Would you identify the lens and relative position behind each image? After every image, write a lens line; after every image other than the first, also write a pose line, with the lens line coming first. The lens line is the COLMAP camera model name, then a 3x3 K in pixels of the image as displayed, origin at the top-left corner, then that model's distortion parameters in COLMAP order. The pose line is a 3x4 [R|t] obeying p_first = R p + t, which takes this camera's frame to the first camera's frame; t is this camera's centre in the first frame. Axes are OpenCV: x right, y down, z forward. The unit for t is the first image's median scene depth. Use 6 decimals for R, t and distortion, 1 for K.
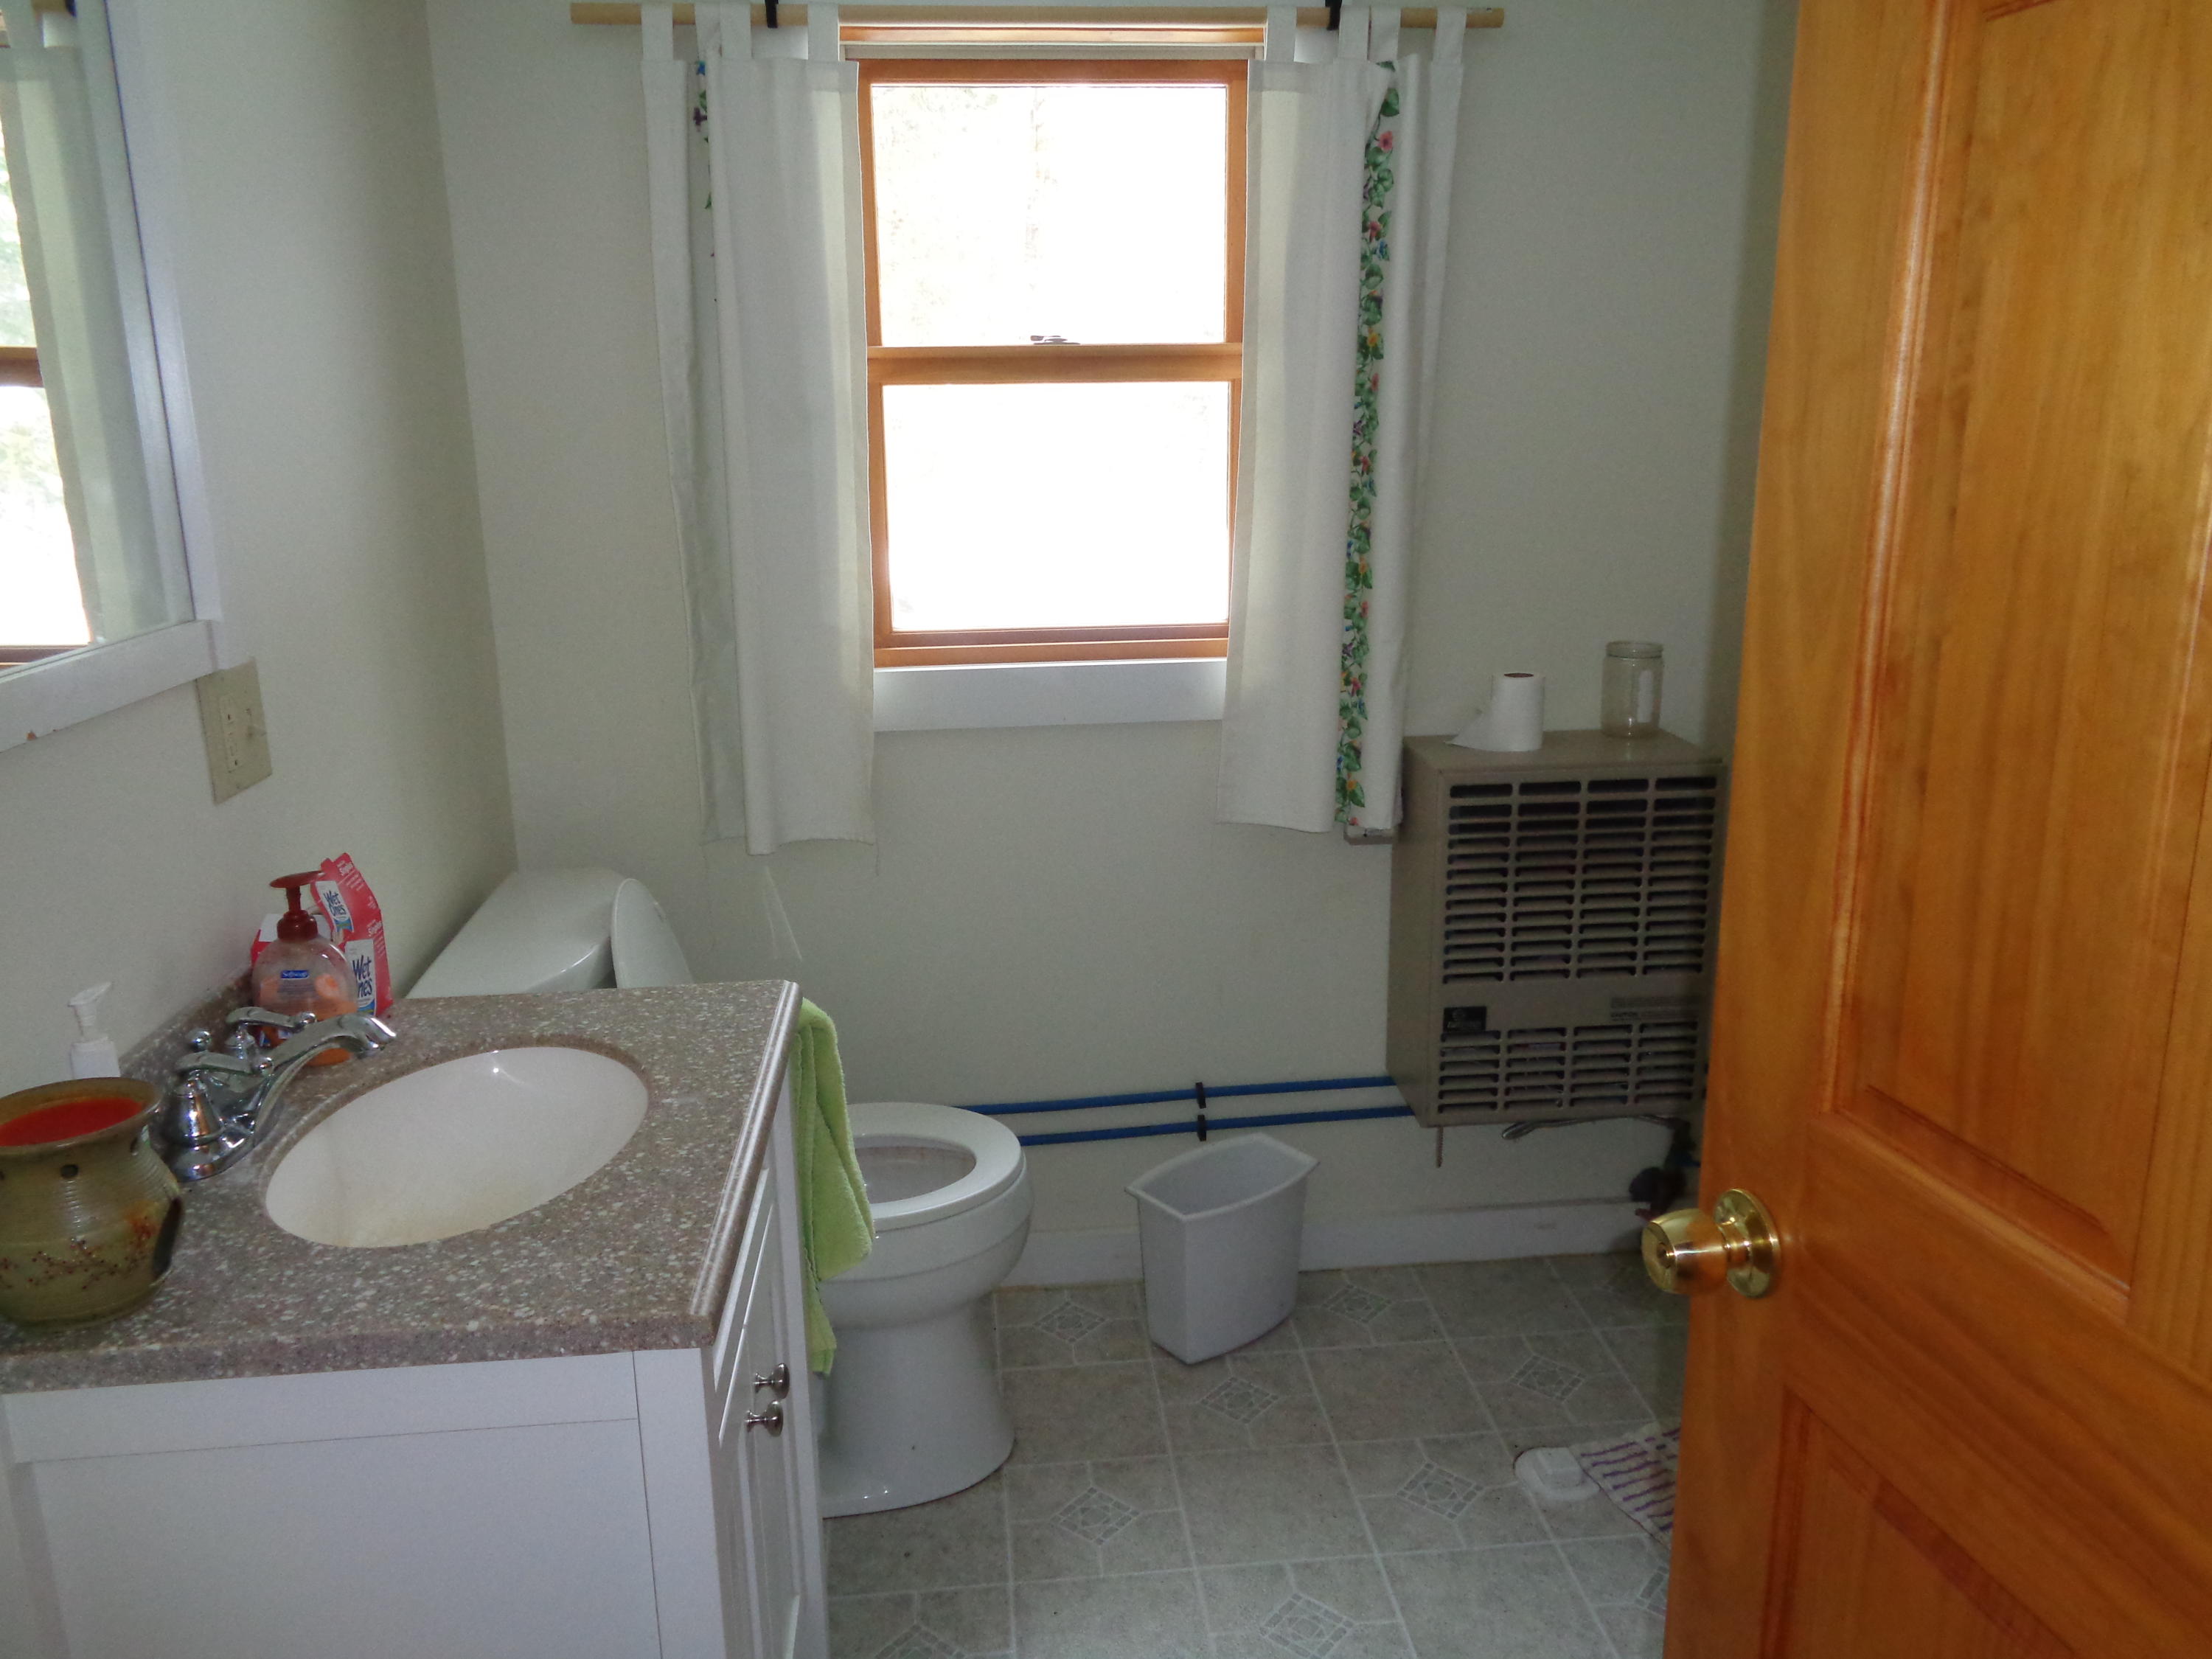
lens RADIAL K [[1662.2, 0, 1106.0], [0, 1662.2, 829.5], [0, 0, 1]] dist [0.002319, 0.005727]
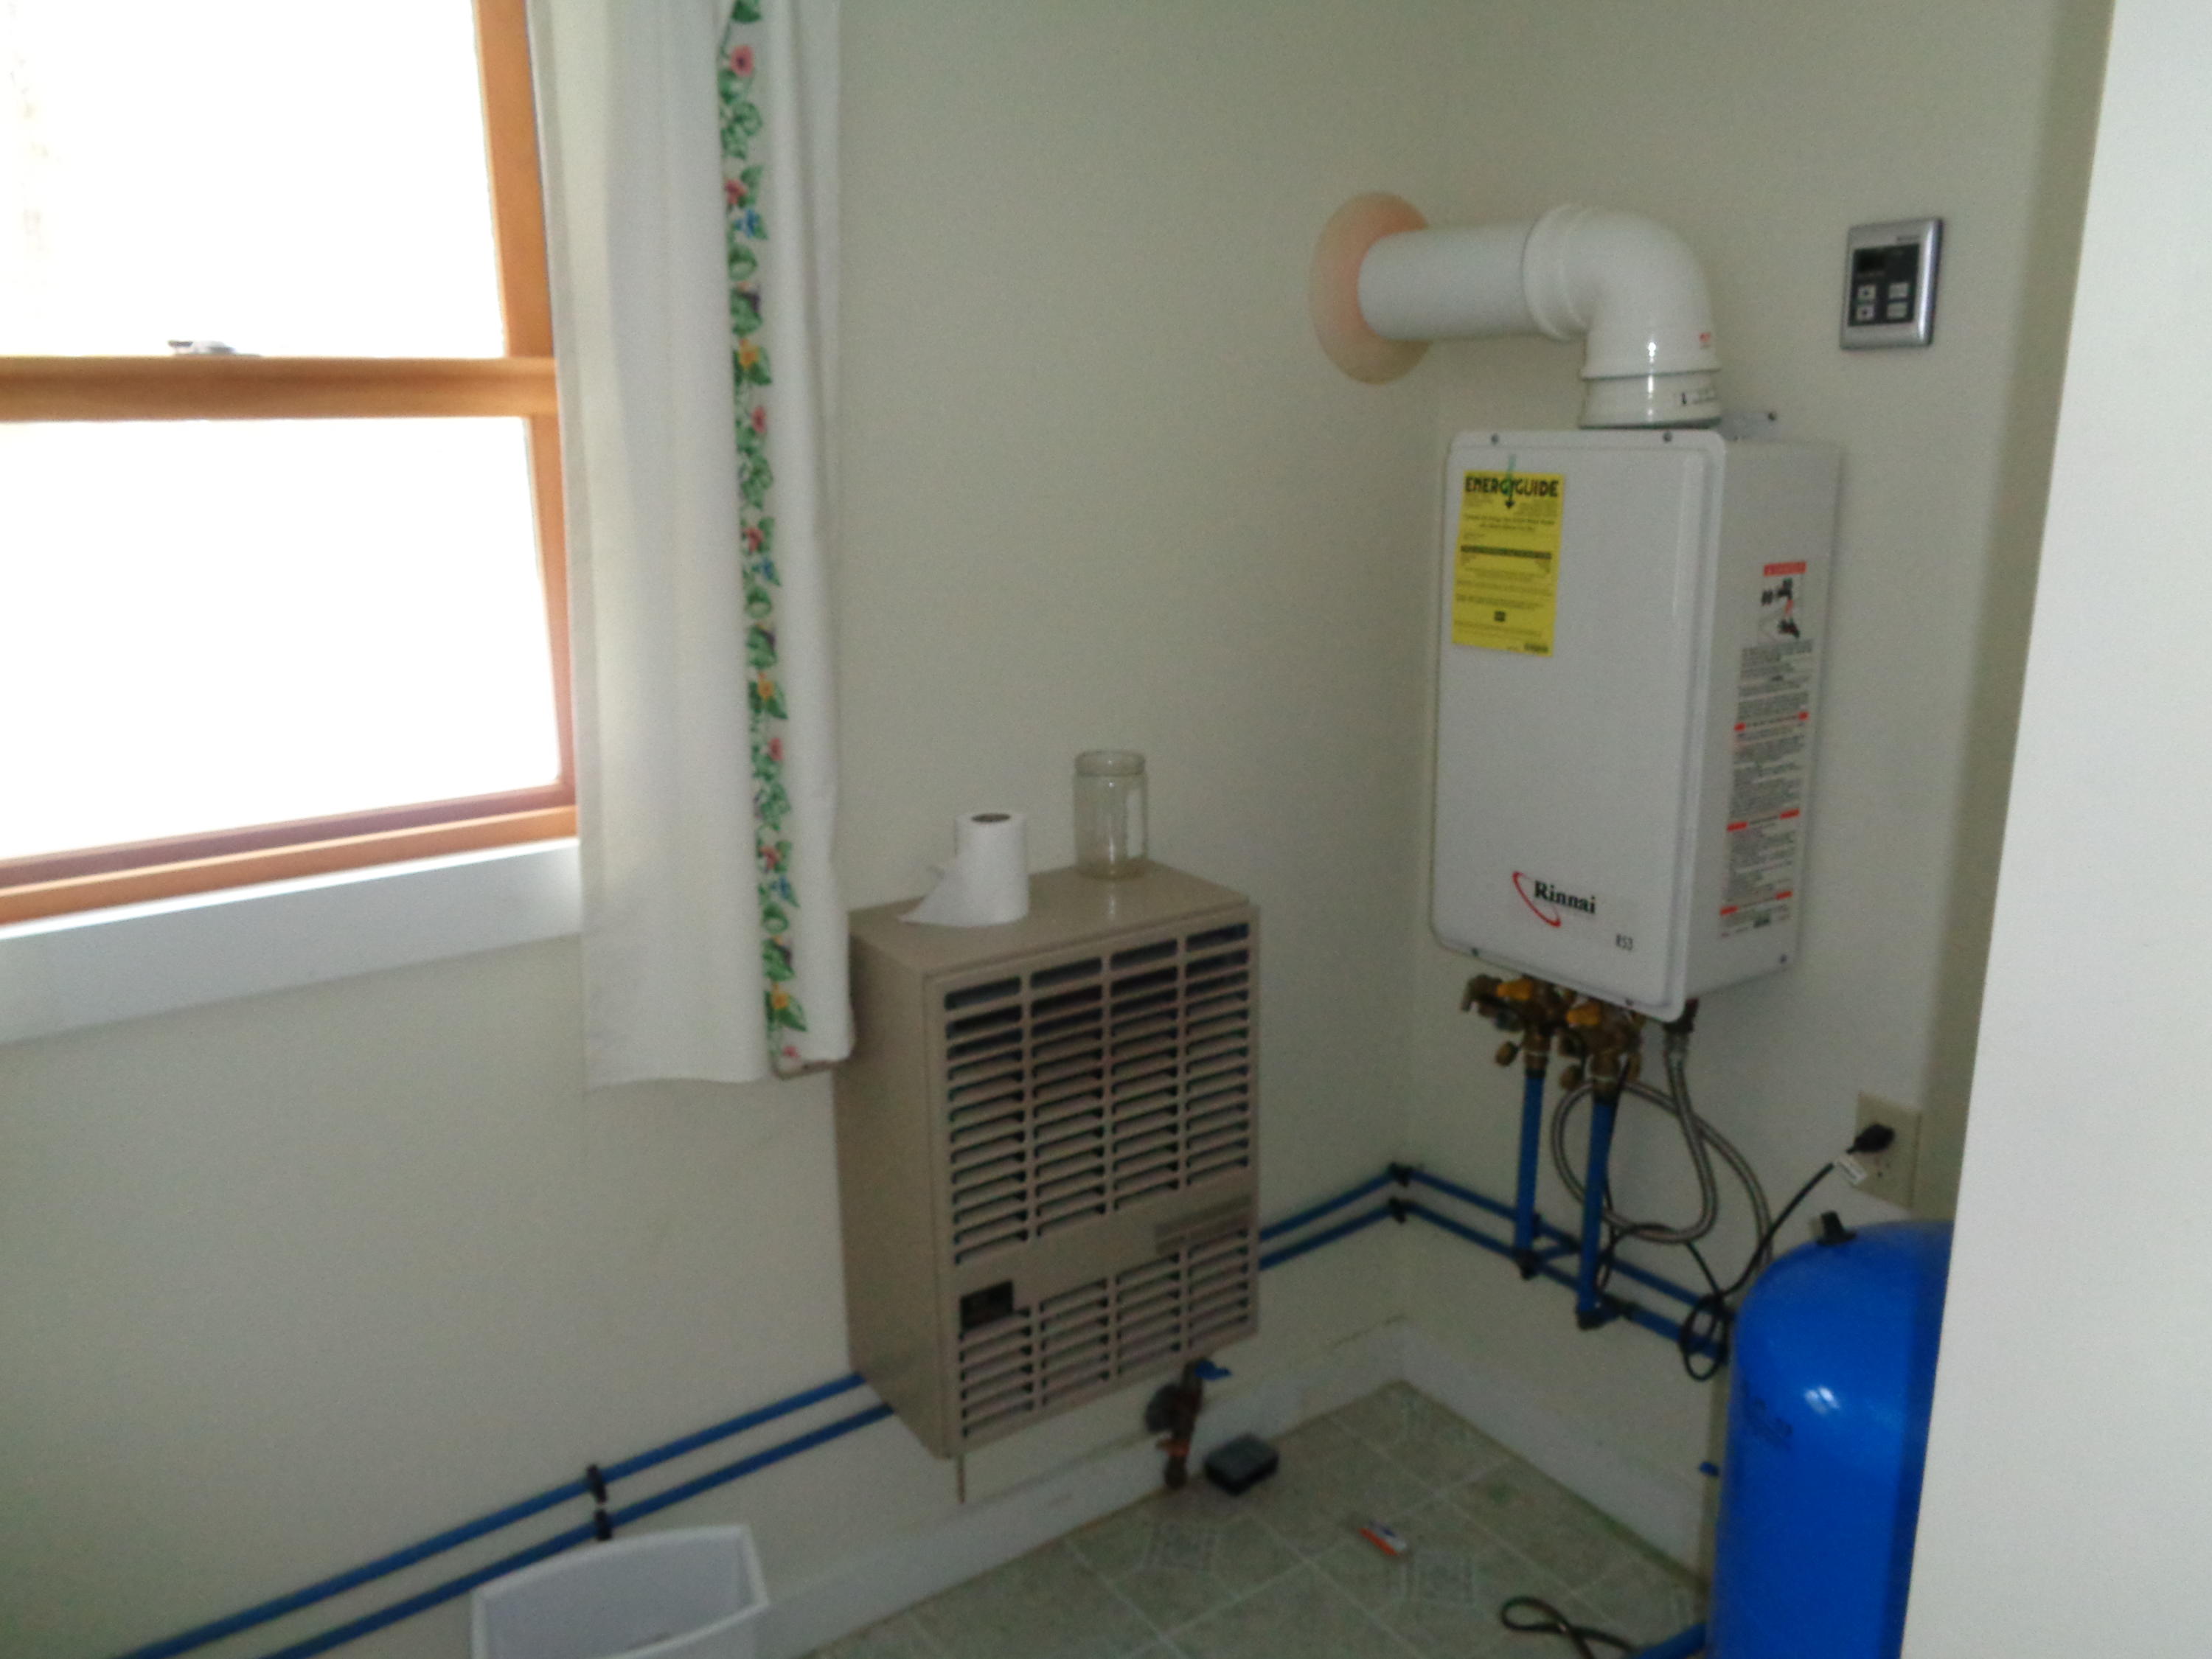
lens RADIAL K [[1662.2, 0, 1106.0], [0, 1662.2, 829.5], [0, 0, 1]] dist [0.002319, 0.005727]
pose [[0.877493, -0.117244, 0.465038, -0.047536], [0.125747, 0.991980, 0.012819, -0.091062], [-0.462811, 0.047228, 0.885198, 0.332114]]
